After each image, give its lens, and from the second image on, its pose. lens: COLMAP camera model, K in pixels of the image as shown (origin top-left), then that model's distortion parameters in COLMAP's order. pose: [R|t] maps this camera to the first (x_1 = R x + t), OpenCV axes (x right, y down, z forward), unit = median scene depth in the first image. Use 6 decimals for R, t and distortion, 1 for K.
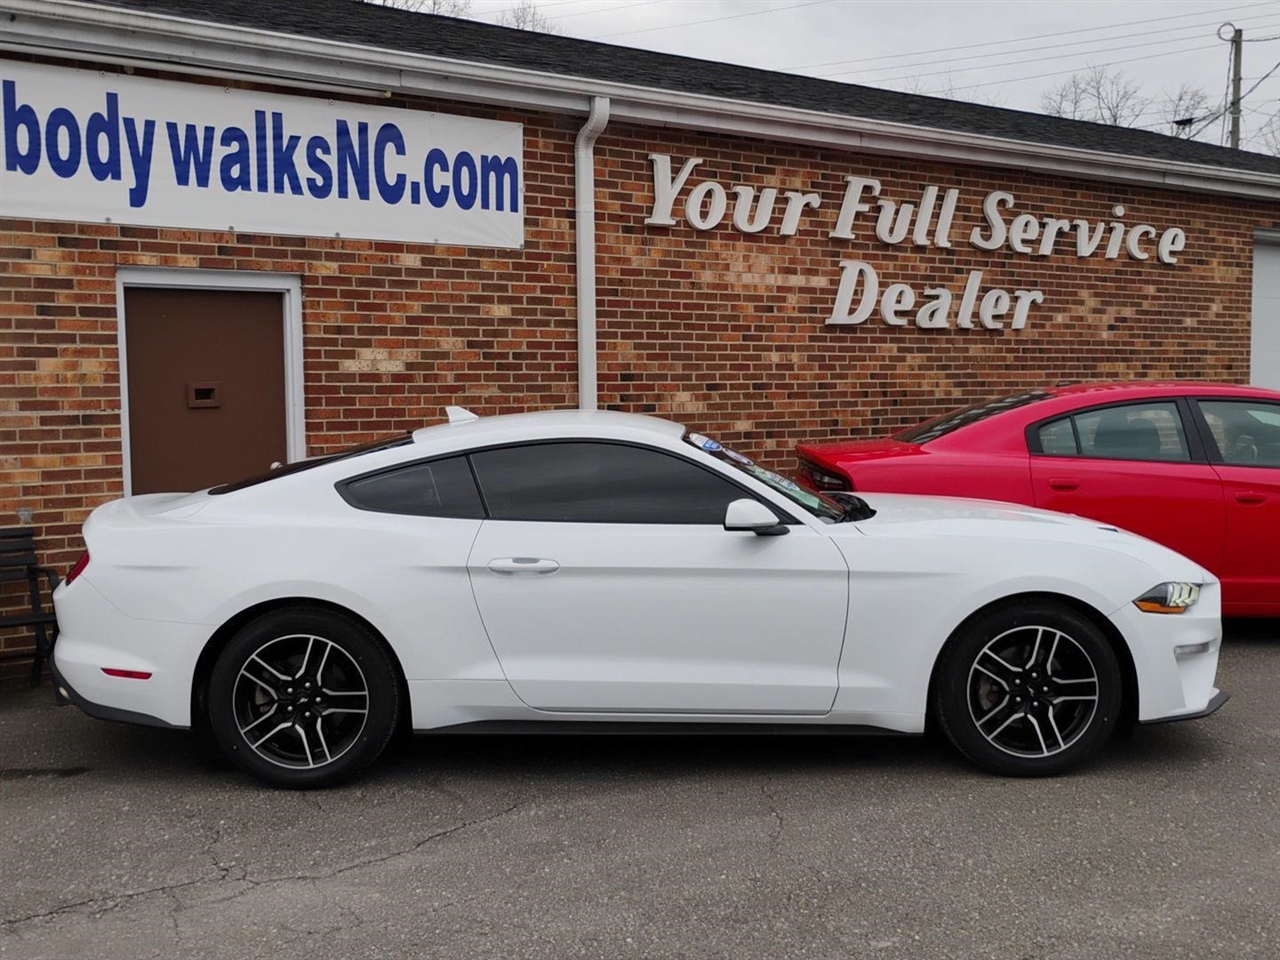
lens RADIAL K [[1455.1, 0, 667.4], [0, 1455.1, 487.7], [0, 0, 1]] dist [0.035249, 0.000000]
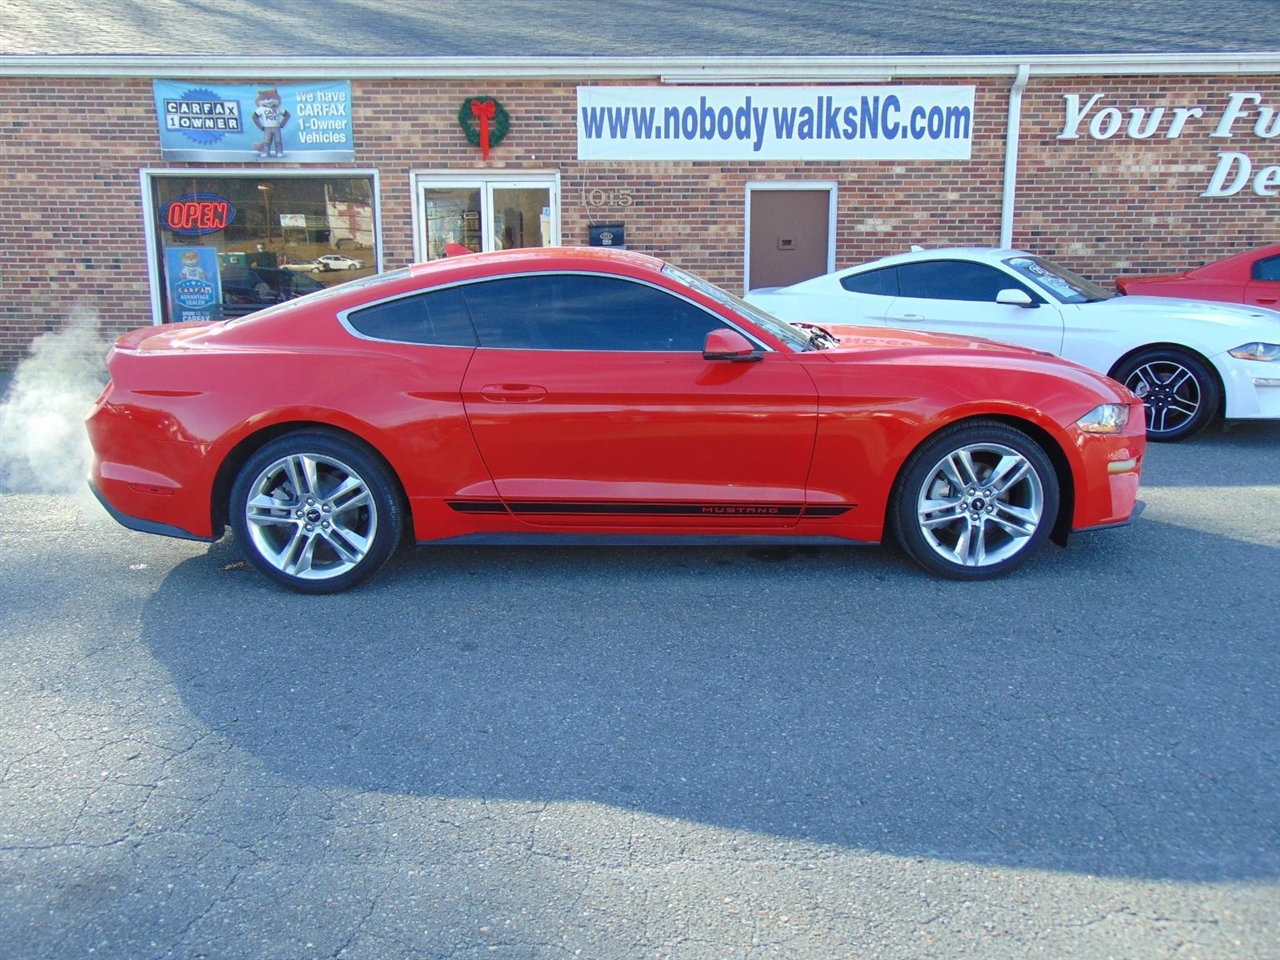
lens RADIAL K [[1086.9, 0, 638.6], [0, 1086.9, 480.0], [0, 0, 1]] dist [-0.008341, 0.034390]
pose [[0.777443, 0.132172, -0.614909, 0.415430], [-0.047271, 0.987184, 0.152425, 0.034858], [0.627175, -0.089434, 0.773727, -0.280008]]
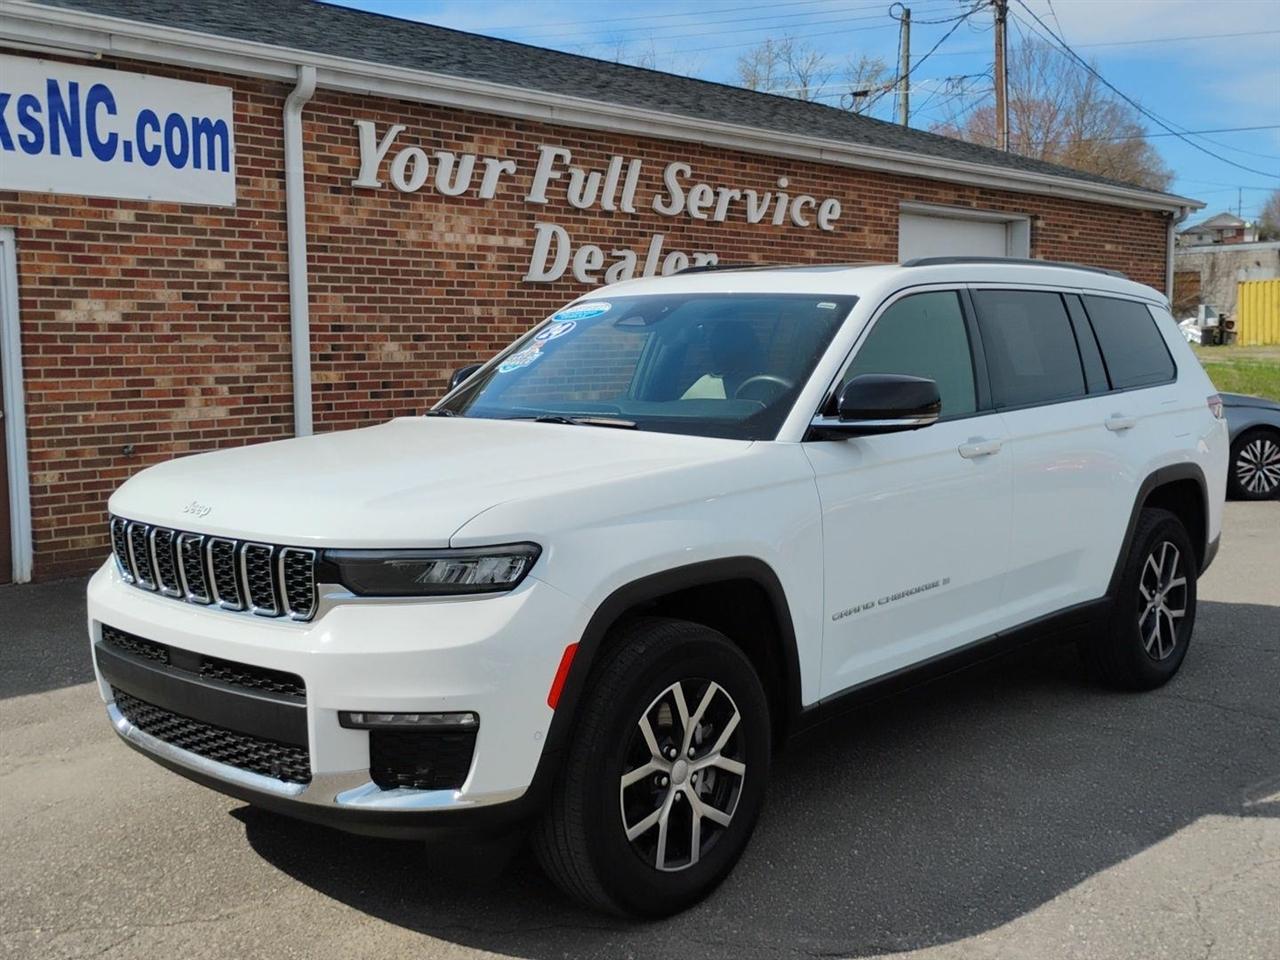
lens RADIAL K [[1455.1, 0, 673.9], [0, 1455.1, 487.6], [0, 0, 1]] dist [0.035249, 0.000000]
pose [[0.979666, -0.017124, 0.199903, -0.001793], [0.010817, 0.999410, 0.032601, 0.009241], [-0.200343, -0.029776, 0.979273, -0.107890]]
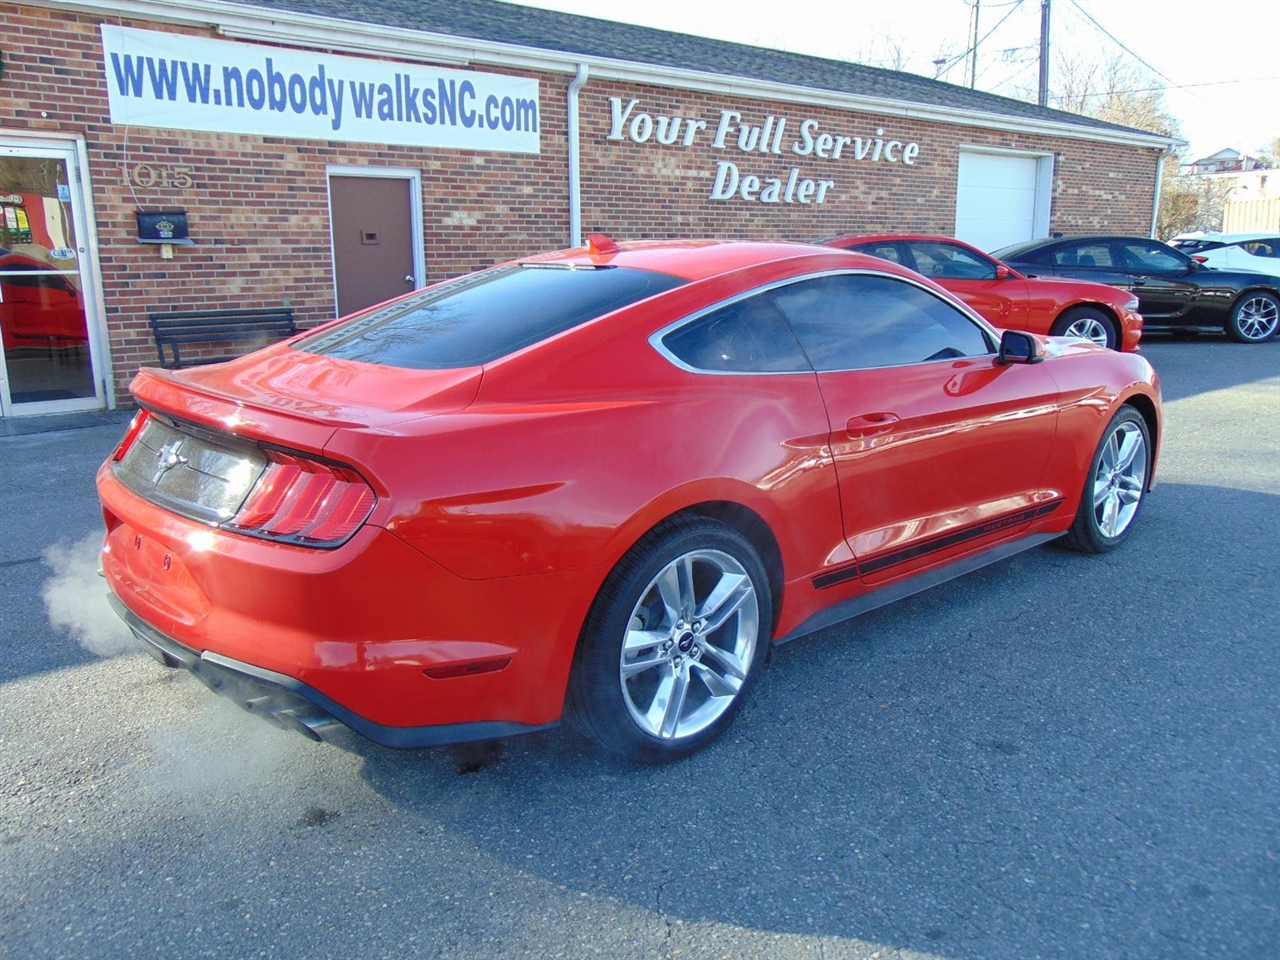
lens RADIAL K [[1066.5, 0, 642.3], [0, 1066.5, 483.5], [0, 0, 1]] dist [-0.021041, 0.042355]
pose [[0.997818, -0.010539, 0.065176, -0.058642], [0.000903, 0.989264, 0.146137, 0.038462], [-0.066016, -0.145759, 0.987115, -0.305990]]
